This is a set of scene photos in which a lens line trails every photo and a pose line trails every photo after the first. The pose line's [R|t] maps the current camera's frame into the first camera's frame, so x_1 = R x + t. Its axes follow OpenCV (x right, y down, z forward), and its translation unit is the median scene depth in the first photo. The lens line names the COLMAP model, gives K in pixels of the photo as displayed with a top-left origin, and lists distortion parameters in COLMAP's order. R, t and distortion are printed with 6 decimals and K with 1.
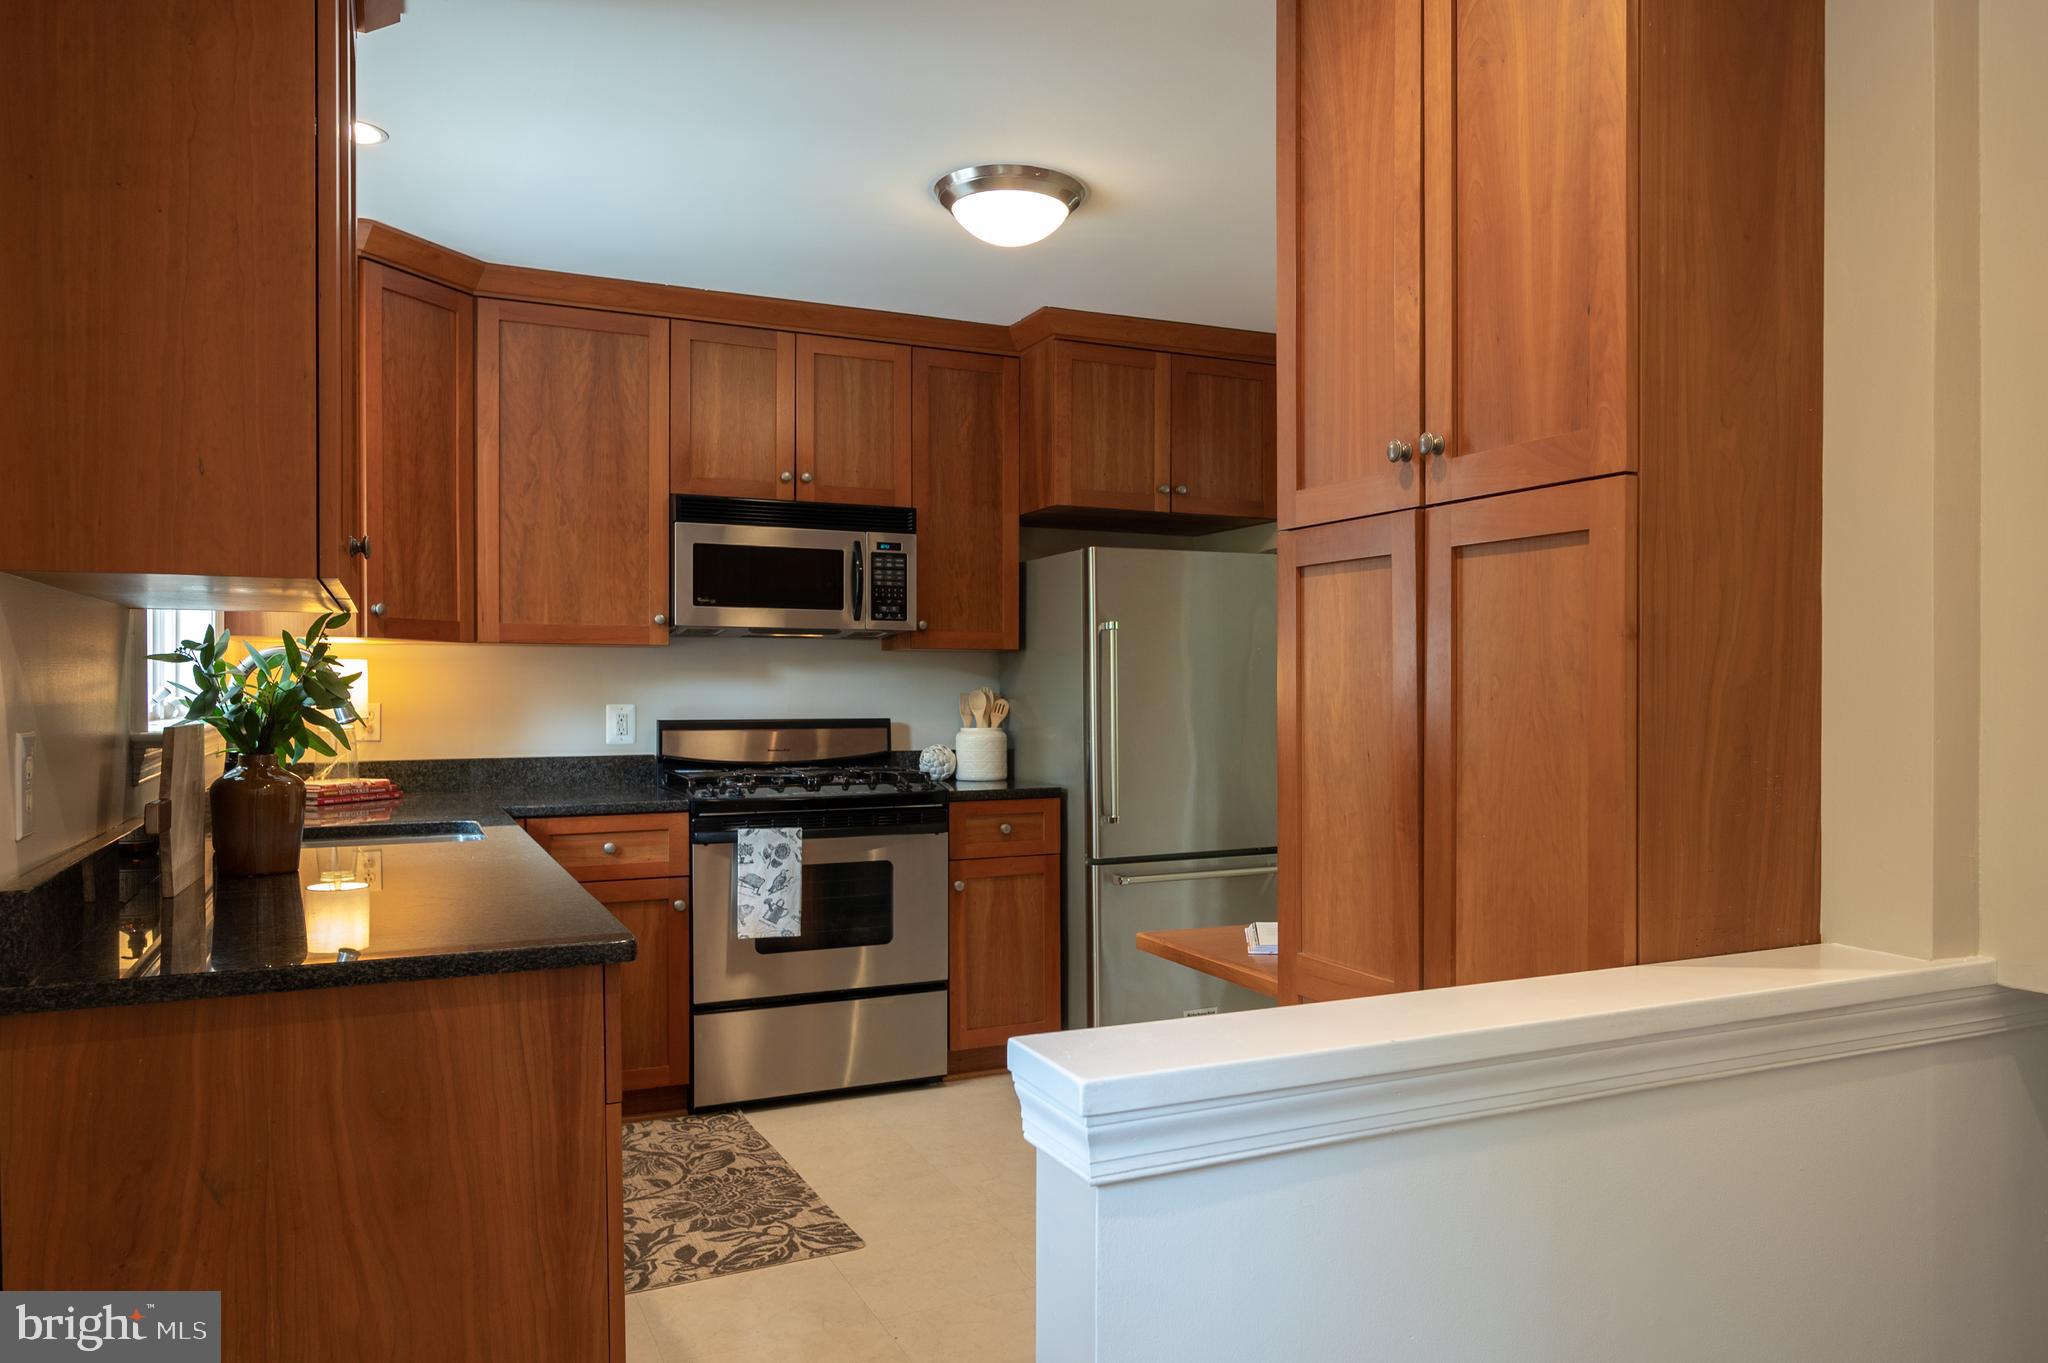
lens RADIAL K [[1517.6, 0, 1039.8], [0, 1517.6, 688.7], [0, 0, 1]] dist [-0.009505, -0.003104]
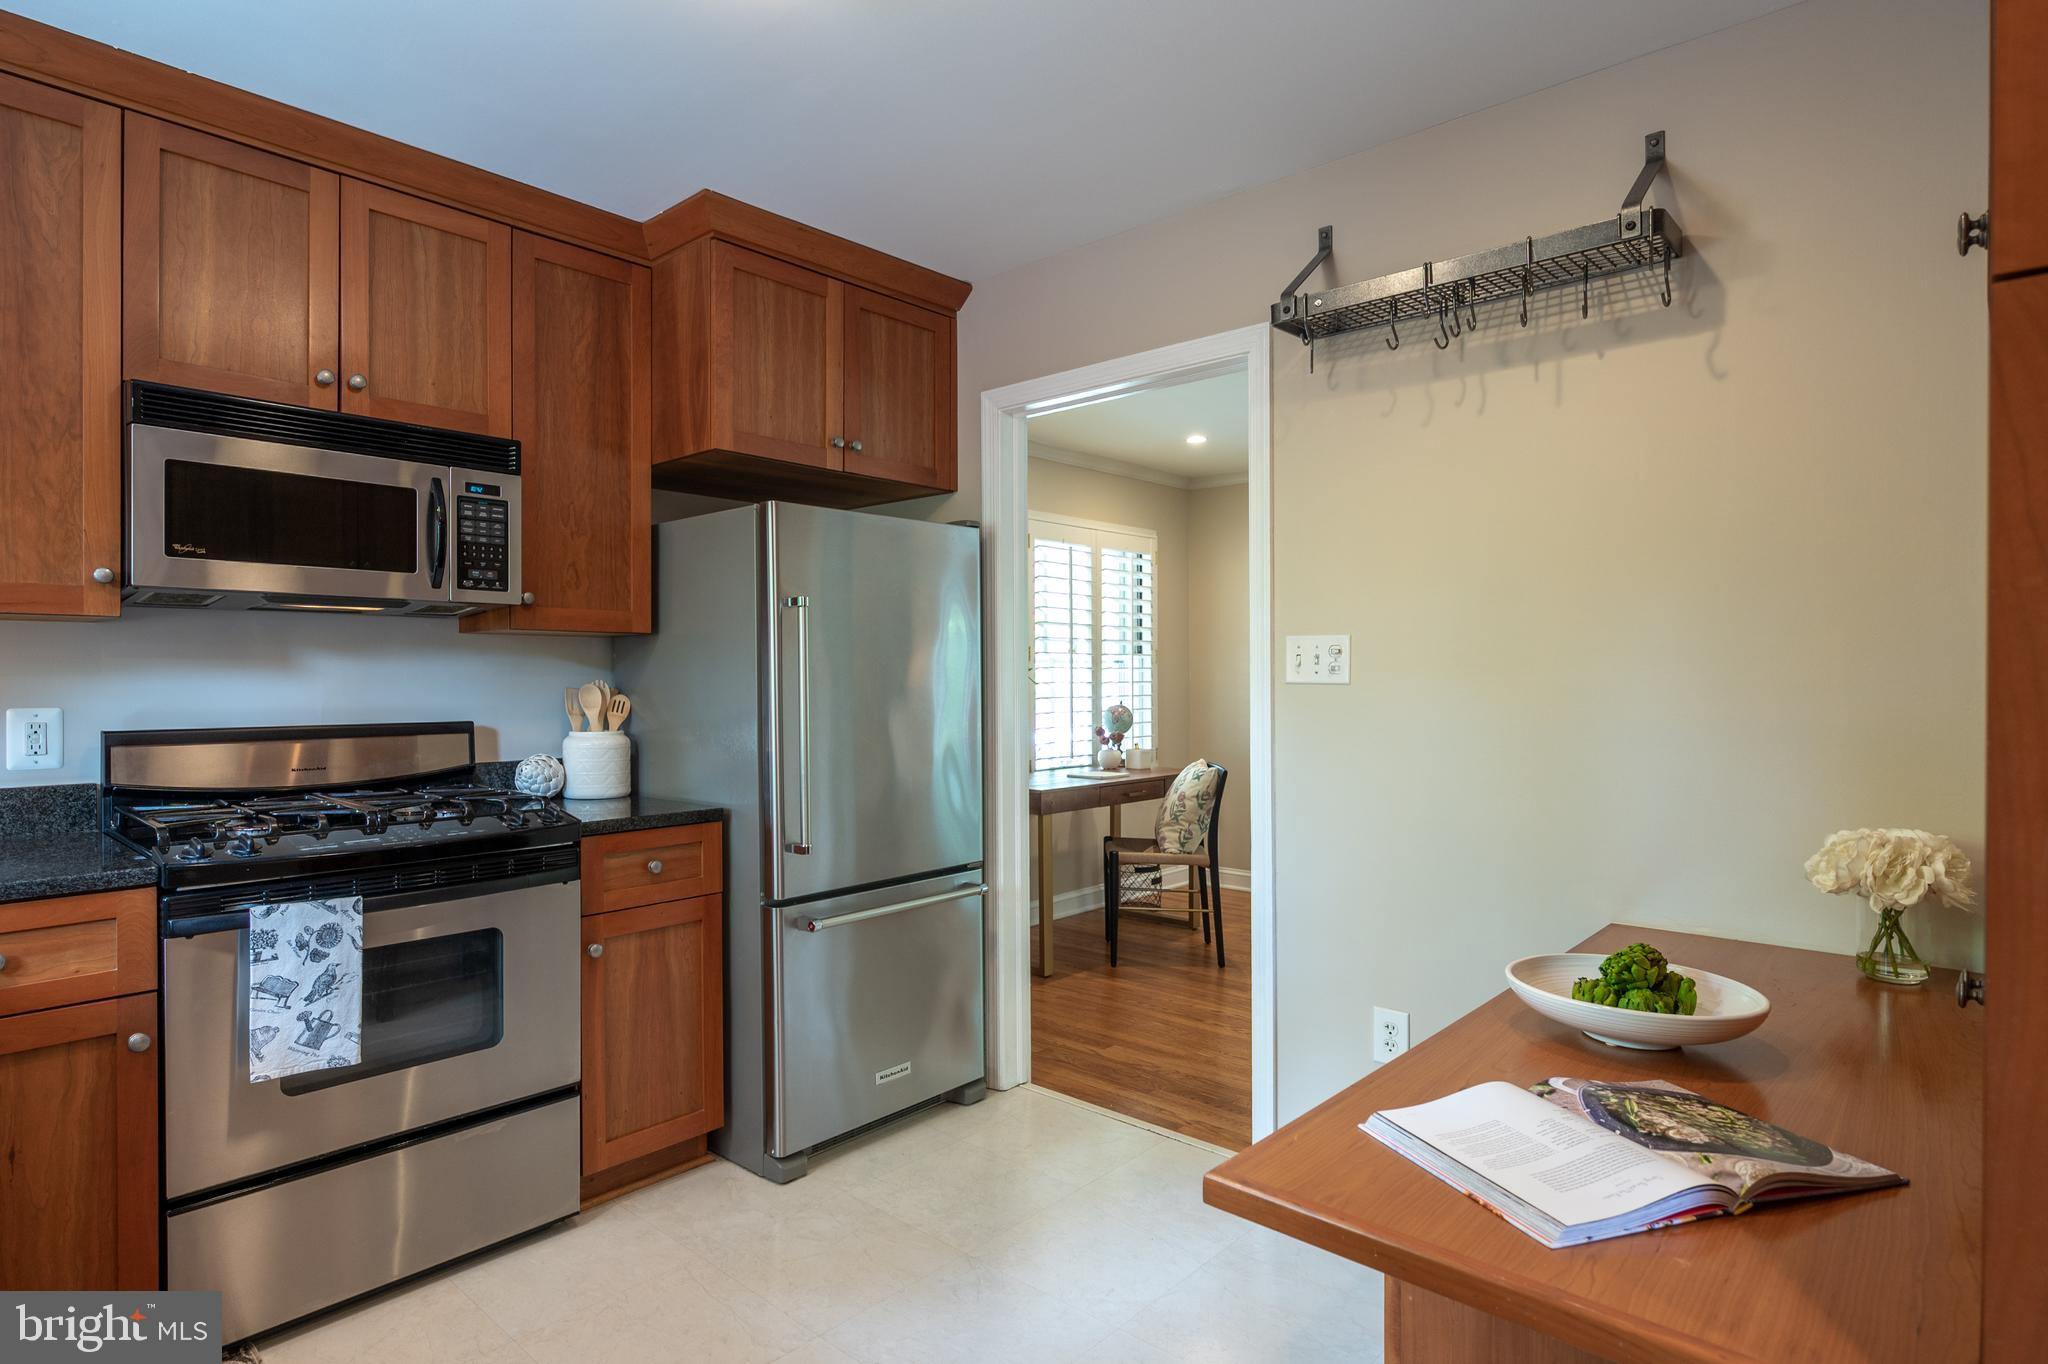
lens RADIAL K [[1075.2, 0, 925.0], [0, 1075.2, 677.6], [0, 0, 1]] dist [-0.006392, 0.000780]
pose [[0.925708, -0.001424, 0.378235, -0.102059], [0.002277, 0.999996, -0.001808, -0.001272], [-0.378231, 0.002534, 0.925708, 0.456617]]
